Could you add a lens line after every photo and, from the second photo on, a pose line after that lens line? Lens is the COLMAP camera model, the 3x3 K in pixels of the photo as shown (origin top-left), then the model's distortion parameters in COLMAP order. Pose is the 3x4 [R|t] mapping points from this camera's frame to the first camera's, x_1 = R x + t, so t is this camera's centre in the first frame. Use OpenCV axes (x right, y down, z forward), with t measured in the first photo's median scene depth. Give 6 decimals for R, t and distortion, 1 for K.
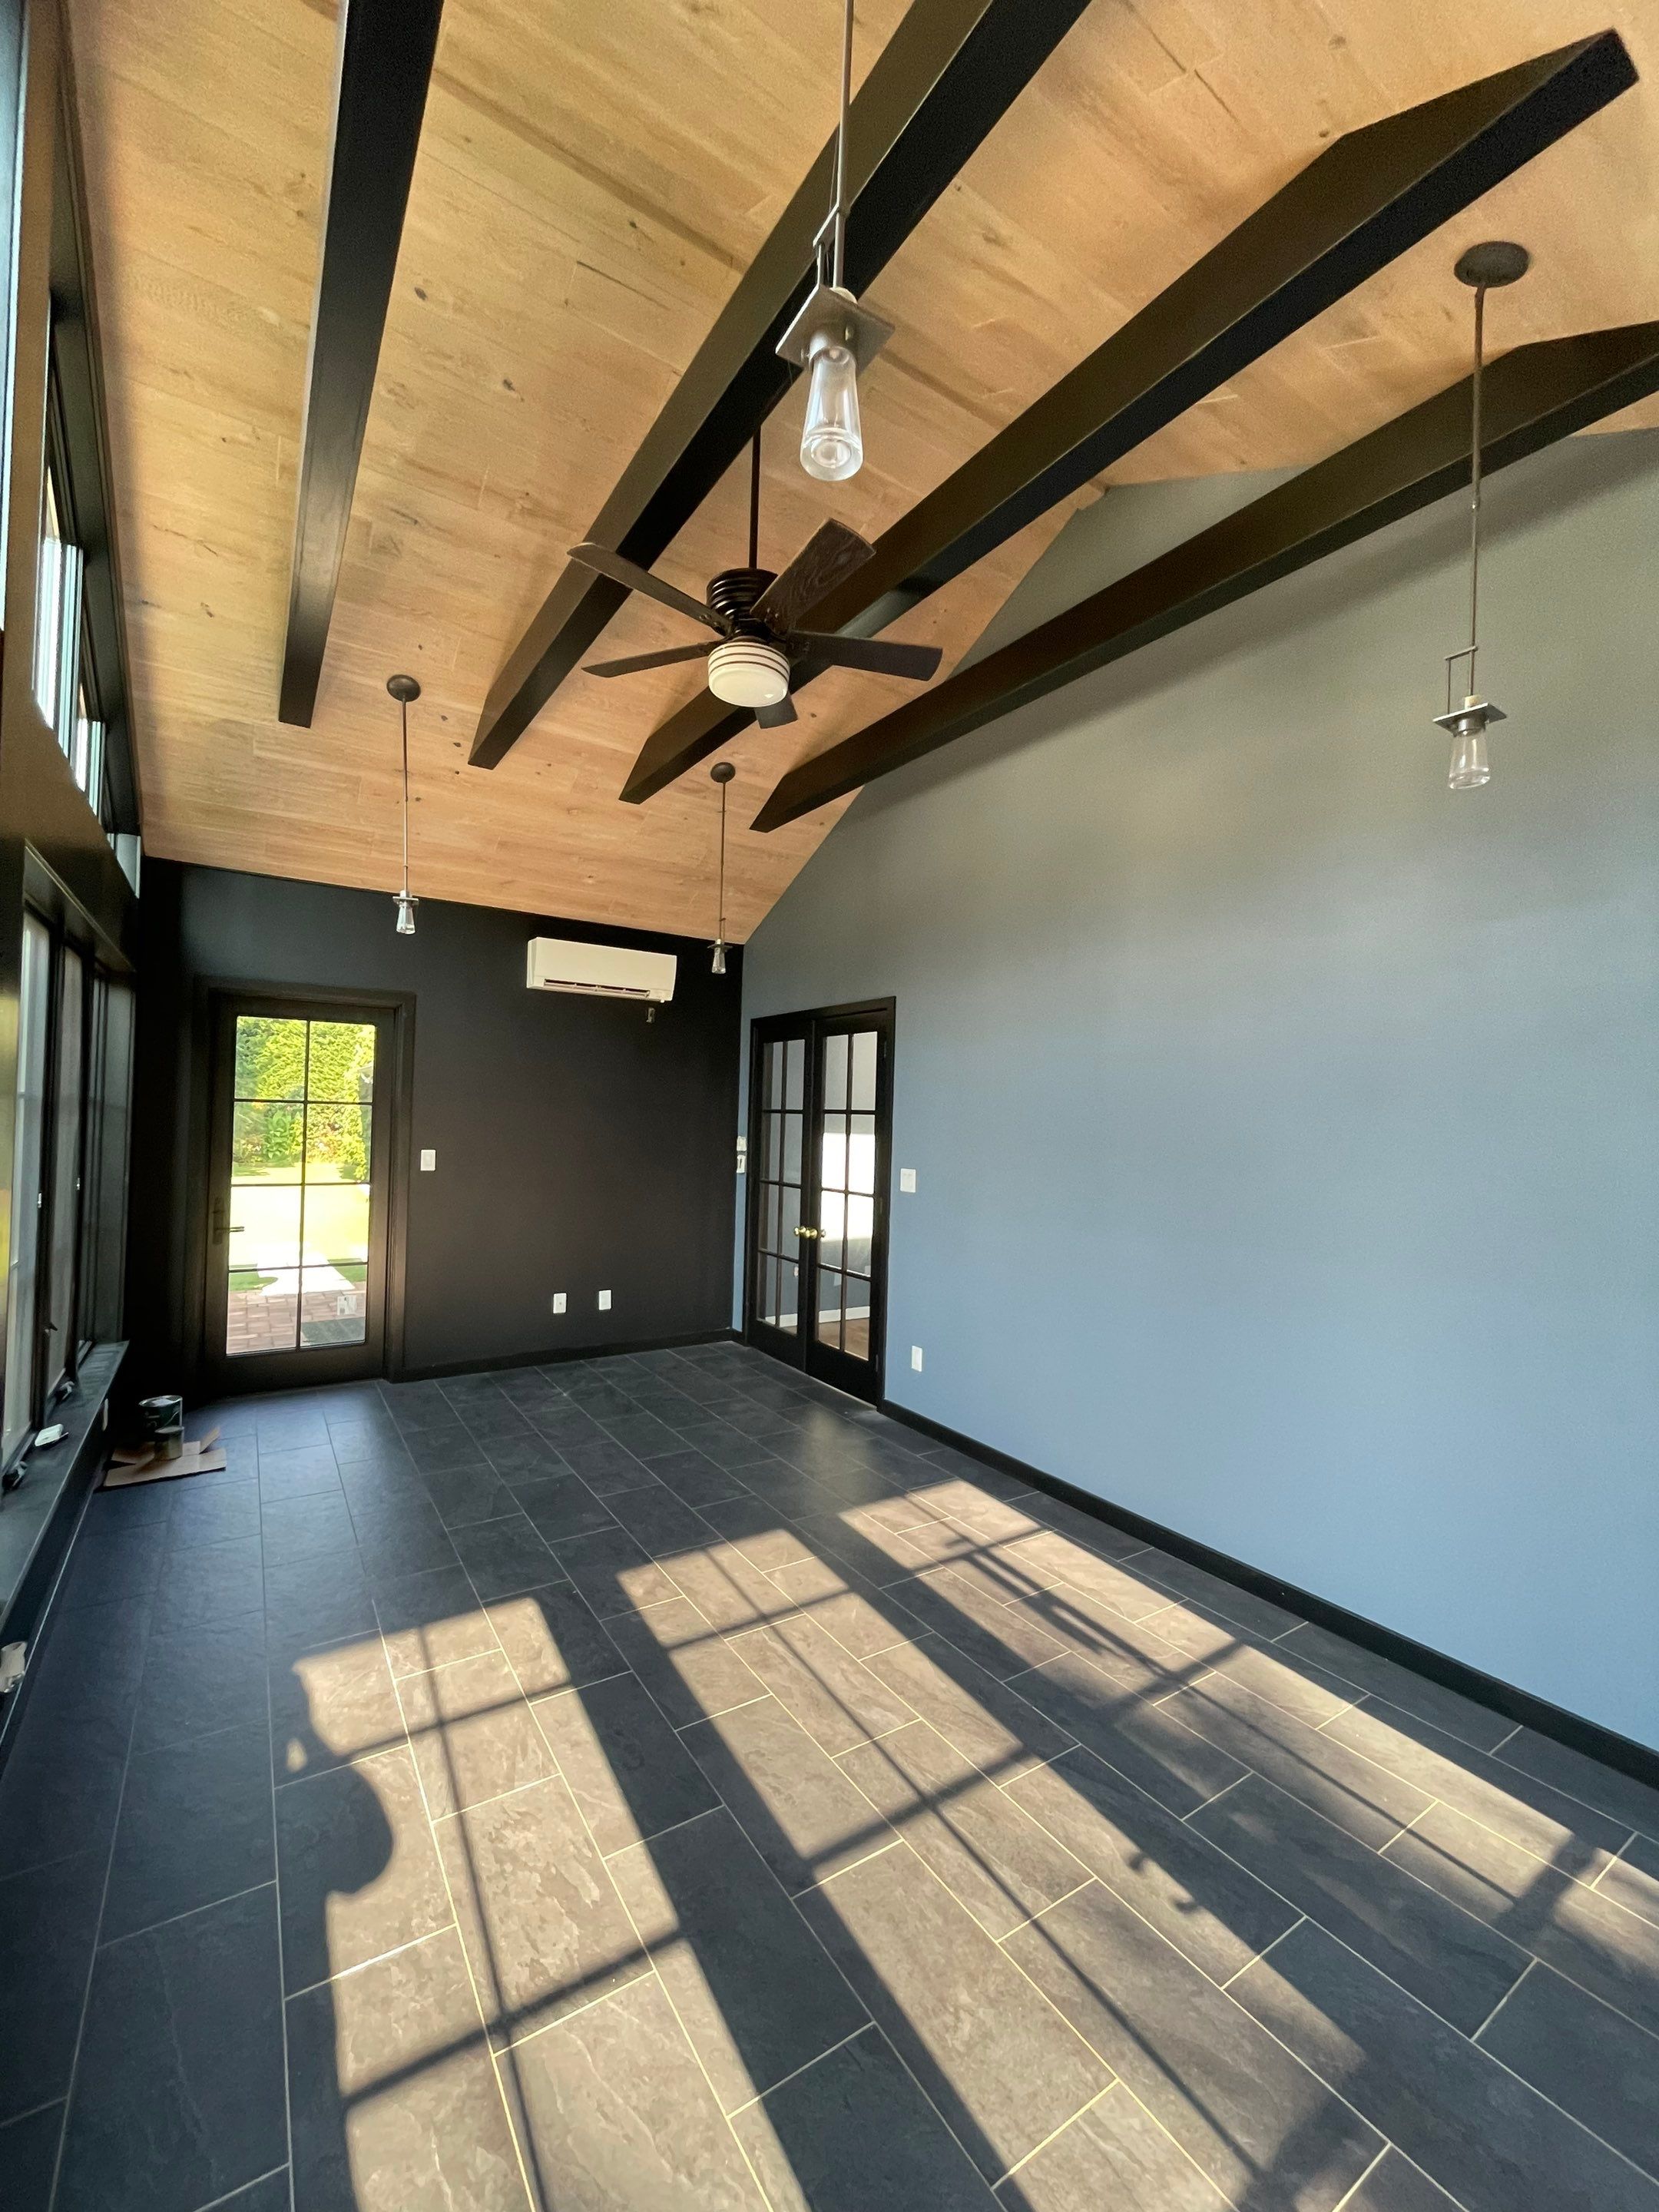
lens RADIAL K [[885.9, 0, 830.6], [0, 885.9, 1121.5], [0, 0, 1]] dist [-0.003607, -0.000607]
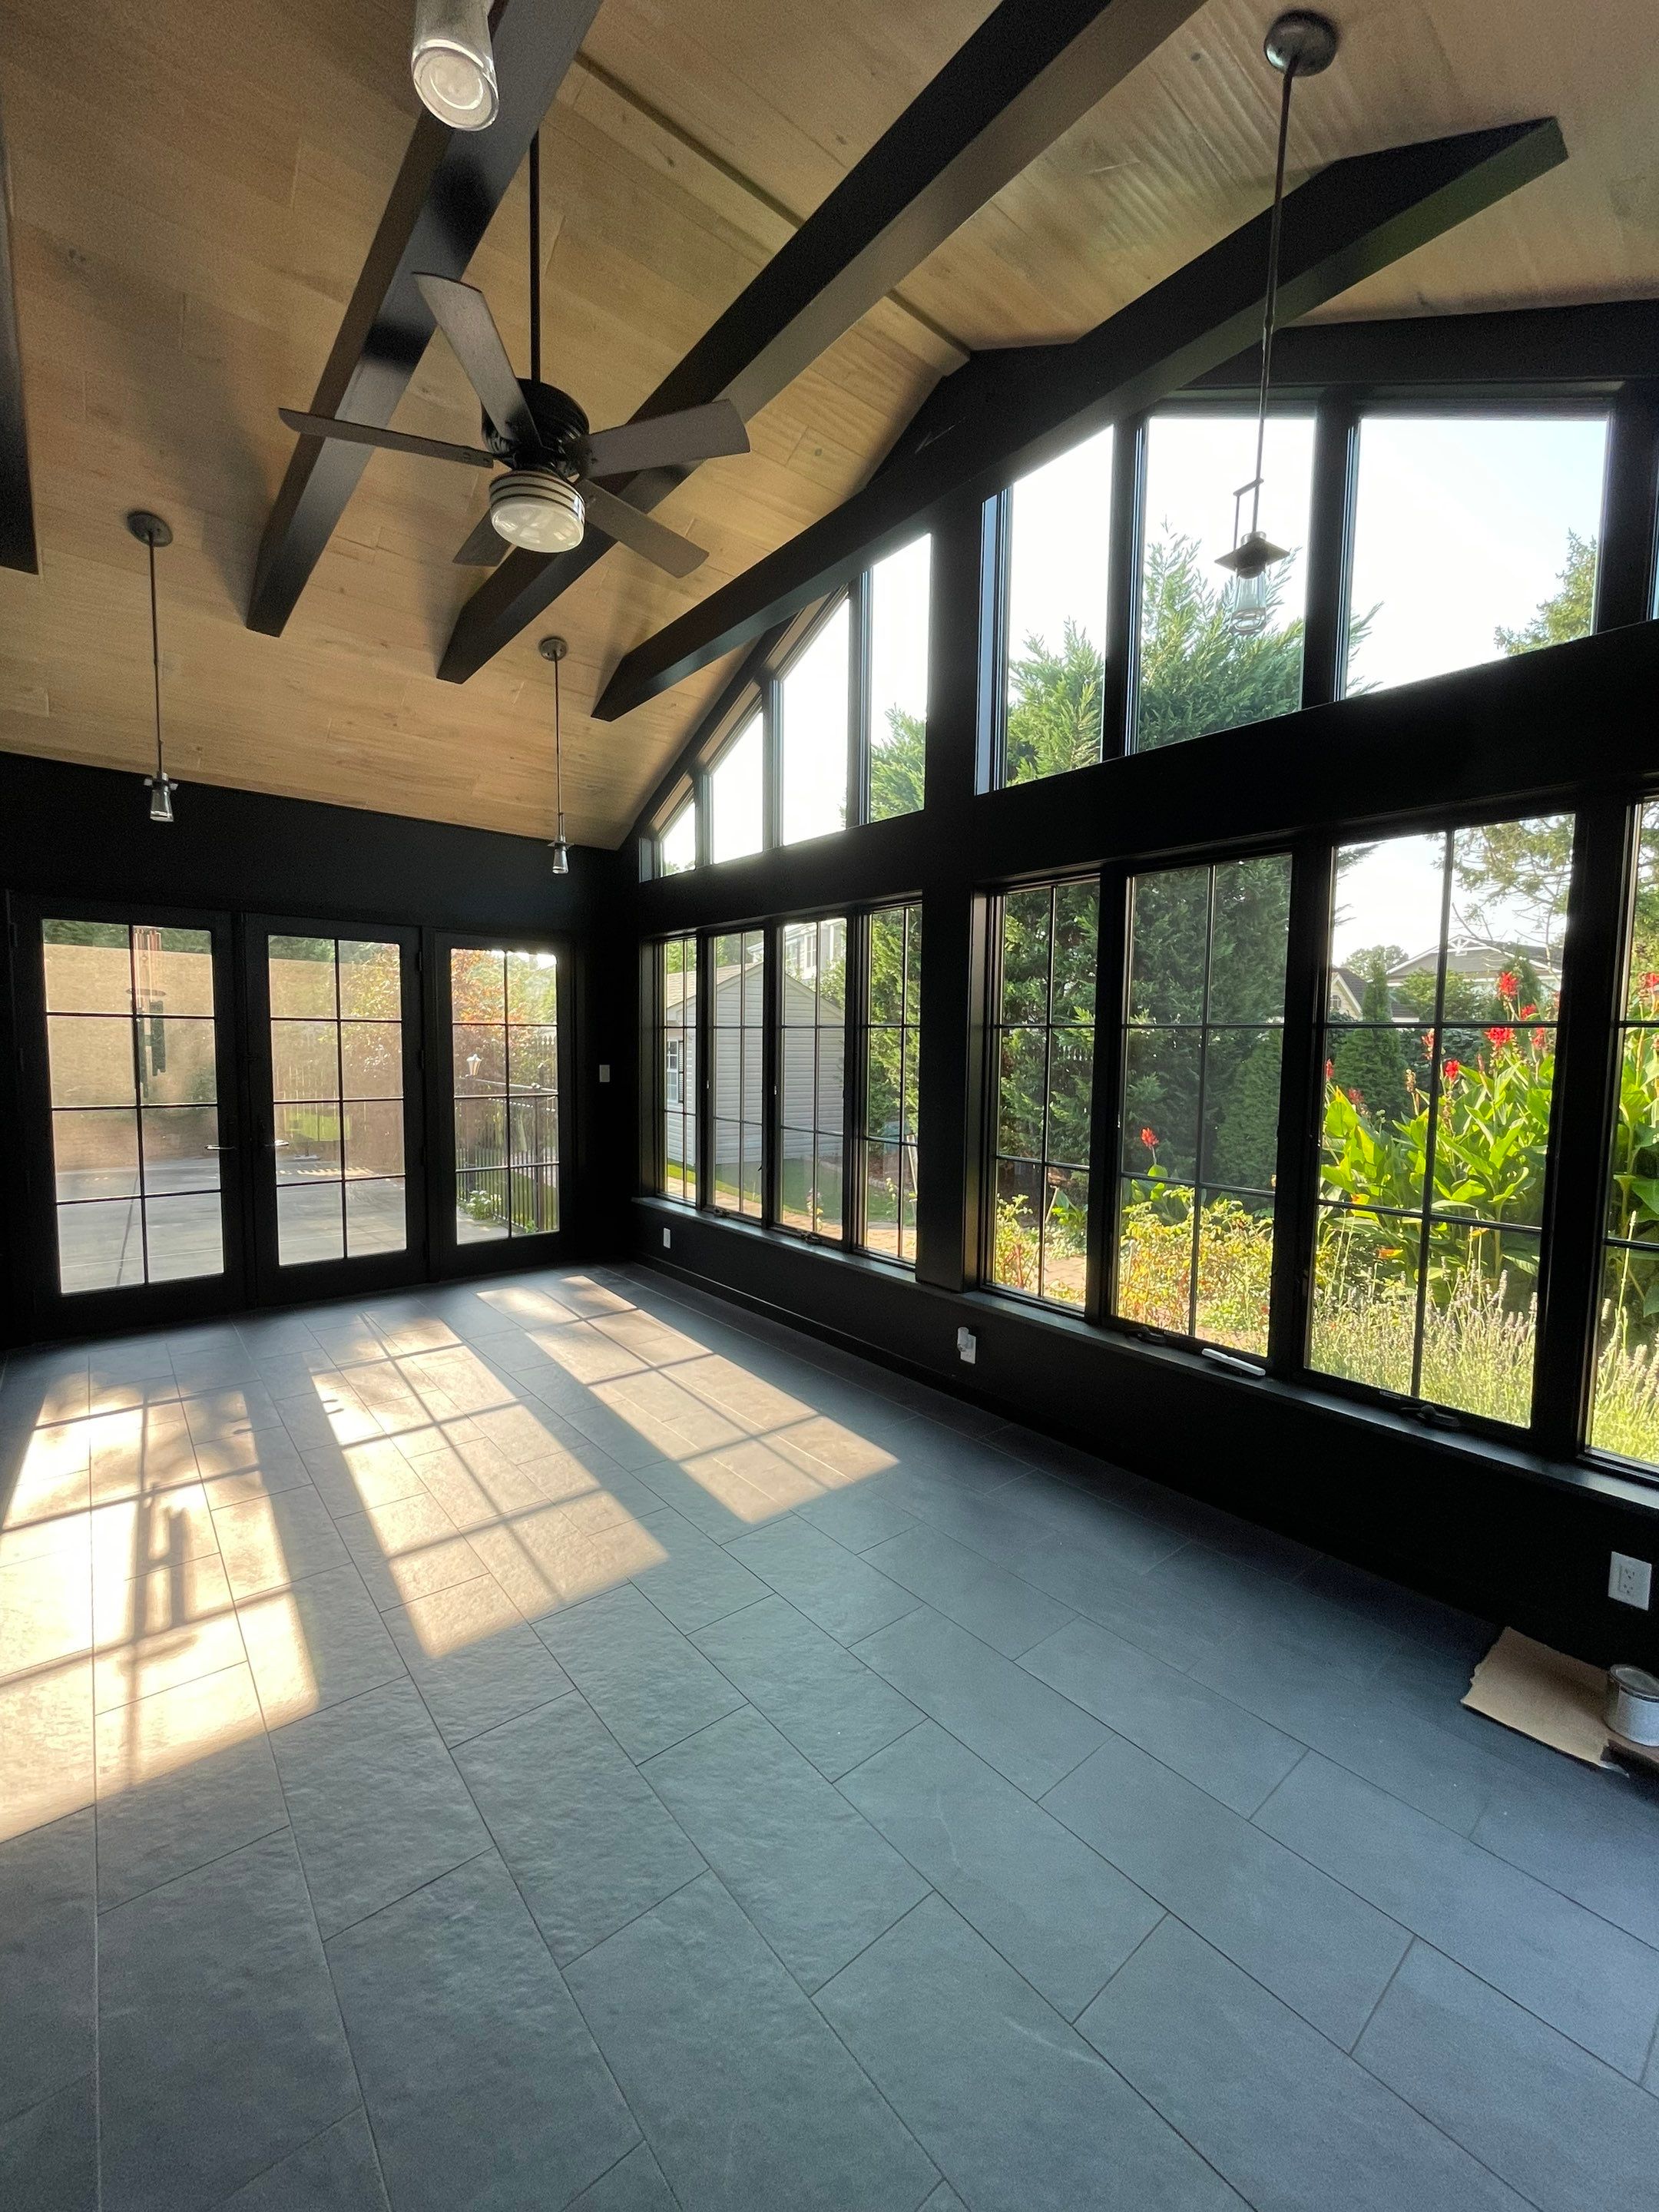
lens RADIAL K [[885.9, 0, 824.5], [0, 885.9, 1107.9], [0, 0, 1]] dist [-0.003607, -0.000607]
pose [[-0.993138, -0.036285, -0.111174, -0.328809], [-0.045196, 0.995873, 0.078704, 0.007882], [0.107859, 0.083189, -0.990680, 2.147490]]
